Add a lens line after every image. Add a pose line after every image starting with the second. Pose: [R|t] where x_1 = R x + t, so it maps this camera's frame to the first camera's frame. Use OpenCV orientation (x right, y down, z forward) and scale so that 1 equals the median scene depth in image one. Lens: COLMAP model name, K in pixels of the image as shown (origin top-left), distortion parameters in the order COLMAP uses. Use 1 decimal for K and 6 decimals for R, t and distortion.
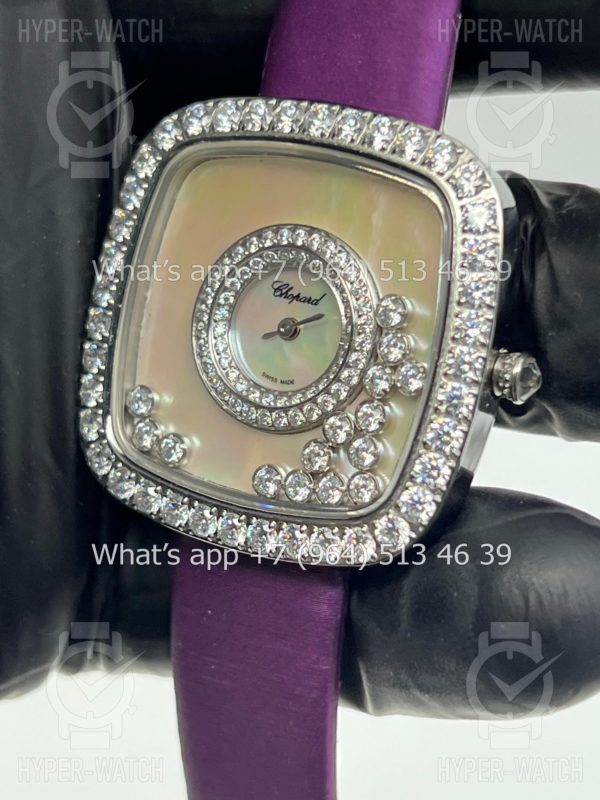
lens RADIAL K [[1903.0, 0, 302.2], [0, 1903.0, 400.6], [0, 0, 1]] dist [0.056845, 0.000000]
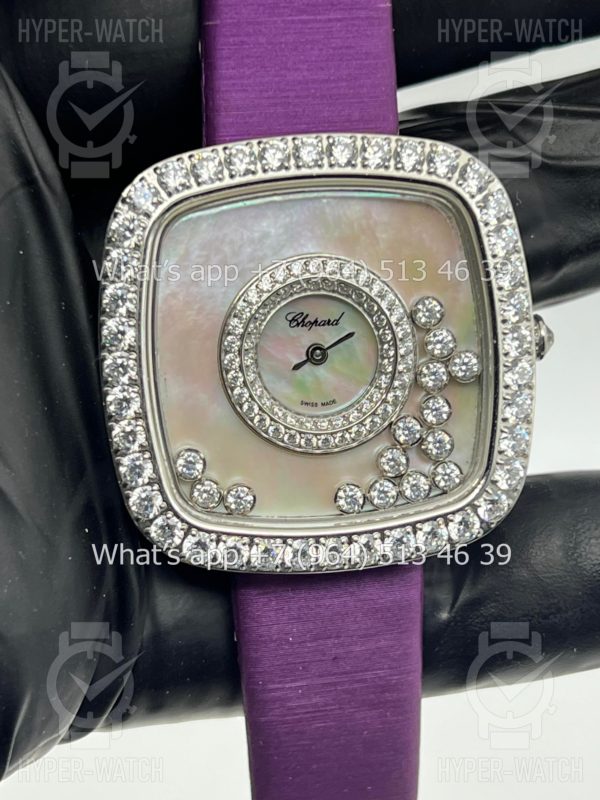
lens RADIAL K [[1903.0, 0, 297.9], [0, 1903.0, 396.6], [0, 0, 1]] dist [0.056845, 0.000000]
pose [[0.785874, -0.284024, 0.549301, -0.593488], [0.246107, 0.958556, 0.143535, -0.167230], [-0.567303, 0.022387, 0.823205, 0.147635]]
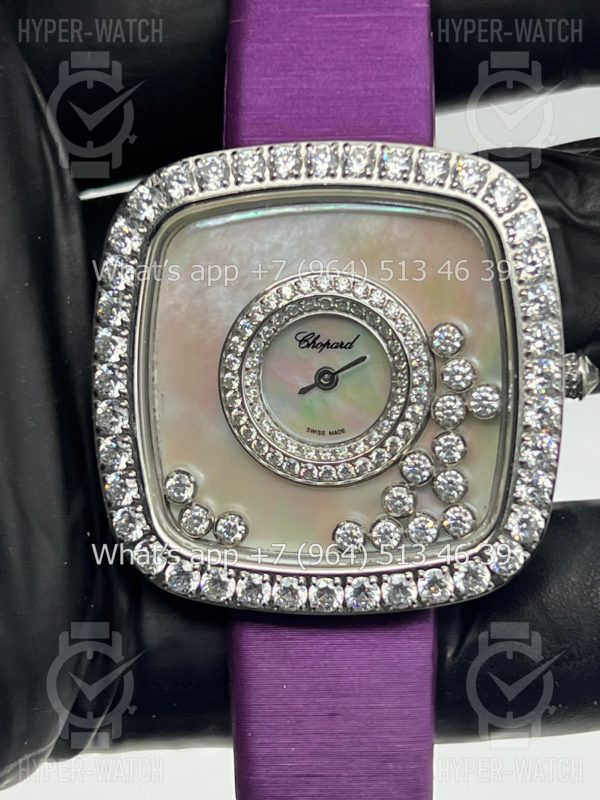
lens RADIAL K [[1903.0, 0, 296.4], [0, 1903.0, 392.9], [0, 0, 1]] dist [0.056845, 0.000000]
pose [[0.906587, -0.227350, 0.355545, -0.365240], [0.211209, 0.973812, 0.084143, -0.114718], [-0.365364, -0.001188, 0.930864, 0.106149]]
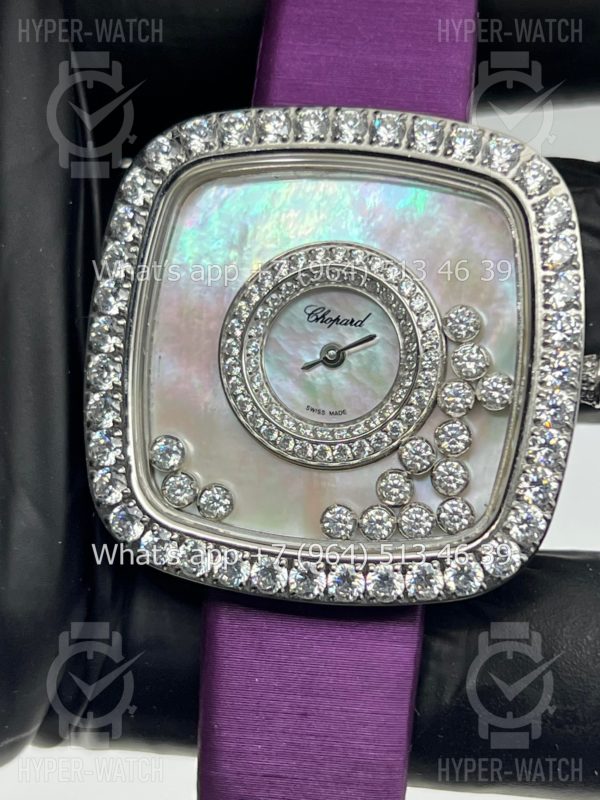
lens RADIAL K [[1903.0, 0, 296.3], [0, 1903.0, 406.4], [0, 0, 1]] dist [0.056845, 0.000000]
pose [[0.938323, -0.099602, 0.331103, -0.329076], [0.111222, 0.993662, -0.016281, -0.000140], [-0.327383, 0.052103, 0.943454, 0.140792]]
